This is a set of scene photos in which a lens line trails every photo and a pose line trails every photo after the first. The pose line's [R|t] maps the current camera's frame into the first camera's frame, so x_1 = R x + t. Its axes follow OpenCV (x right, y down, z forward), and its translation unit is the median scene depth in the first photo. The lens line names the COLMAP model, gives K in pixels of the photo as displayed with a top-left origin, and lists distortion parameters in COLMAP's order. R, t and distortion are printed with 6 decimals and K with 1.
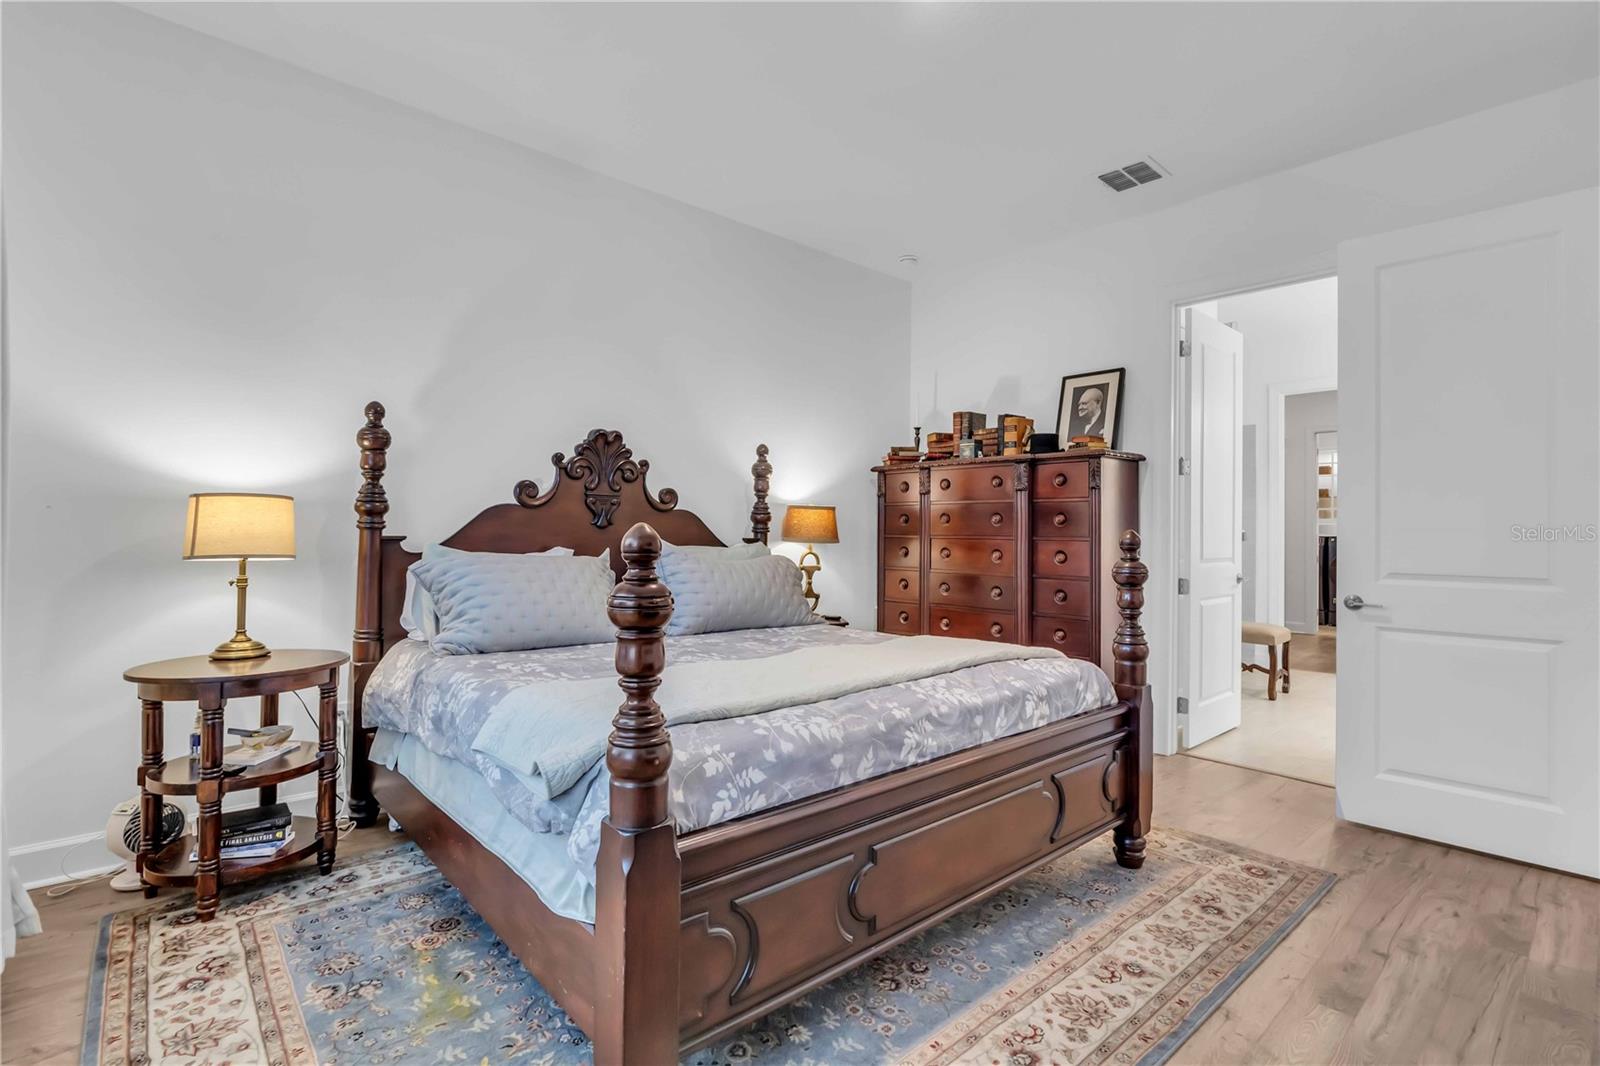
lens RADIAL K [[733.2, 0, 812.1], [0, 733.2, 537.0], [0, 0, 1]] dist [-0.008554, 0.001157]
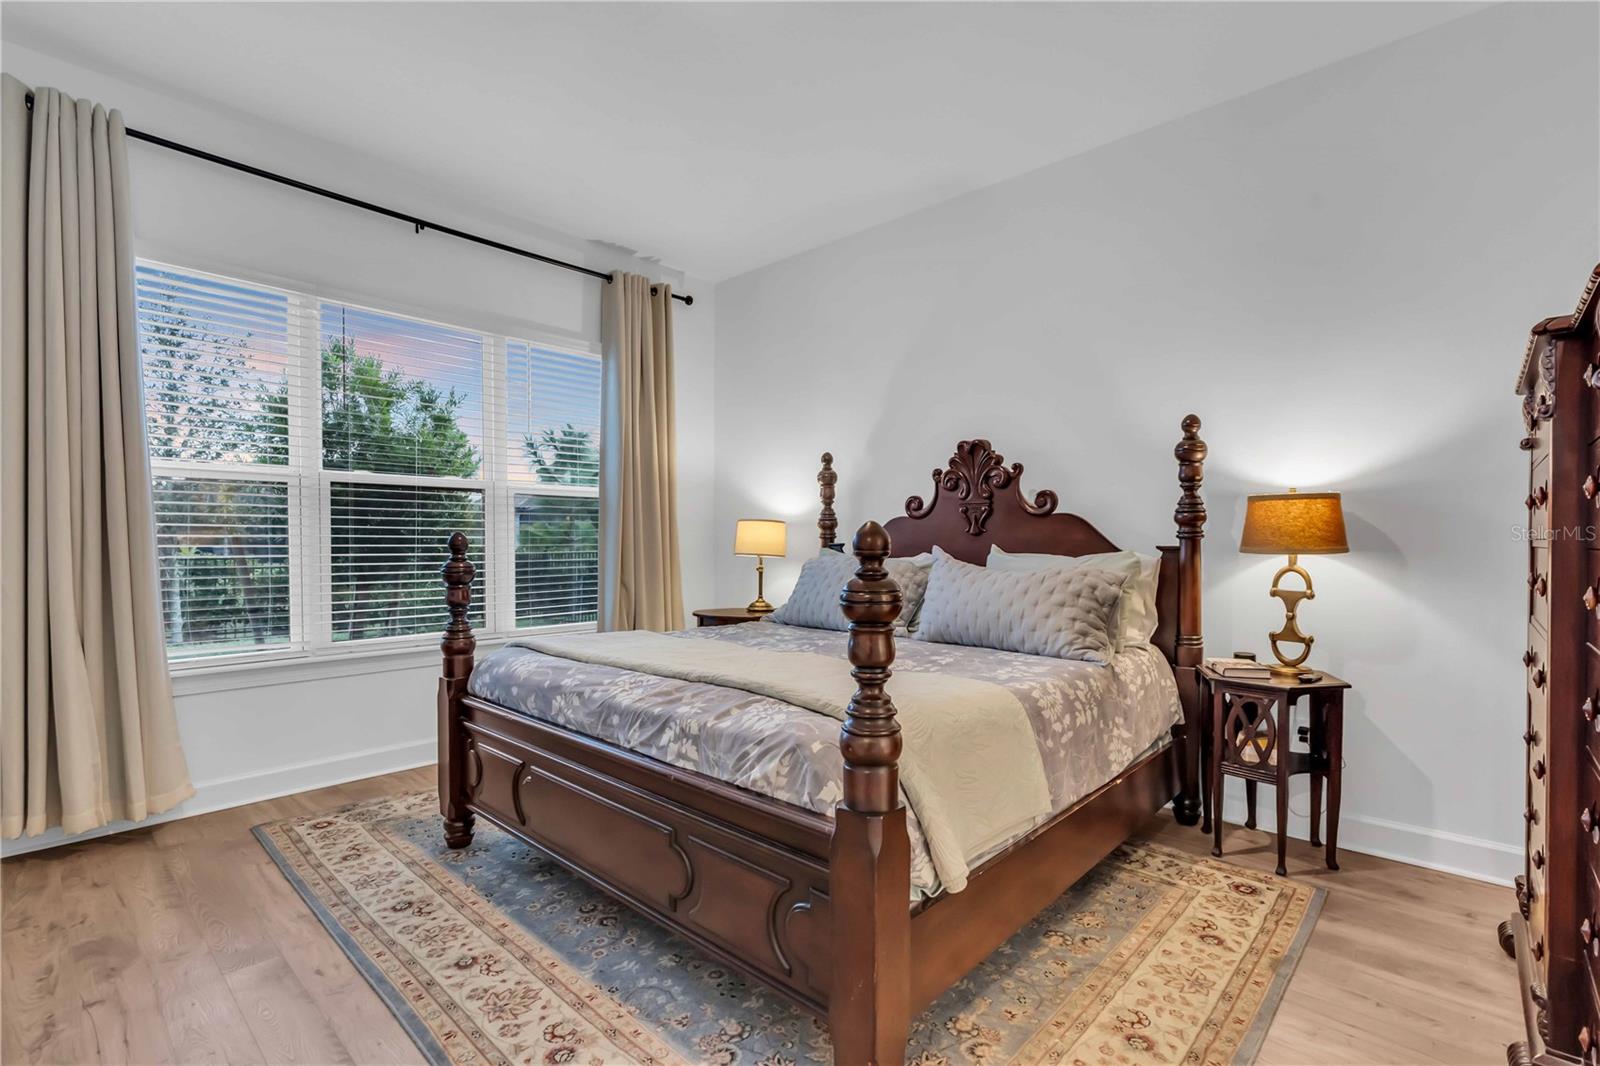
lens RADIAL K [[733.2, 0, 810.1], [0, 733.2, 543.9], [0, 0, 1]] dist [-0.008554, 0.001157]
pose [[0.106975, -0.003324, -0.994256, 0.878762], [-0.004380, 0.999983, -0.003814, 0.005938], [0.994252, 0.004763, 0.106958, 0.802085]]
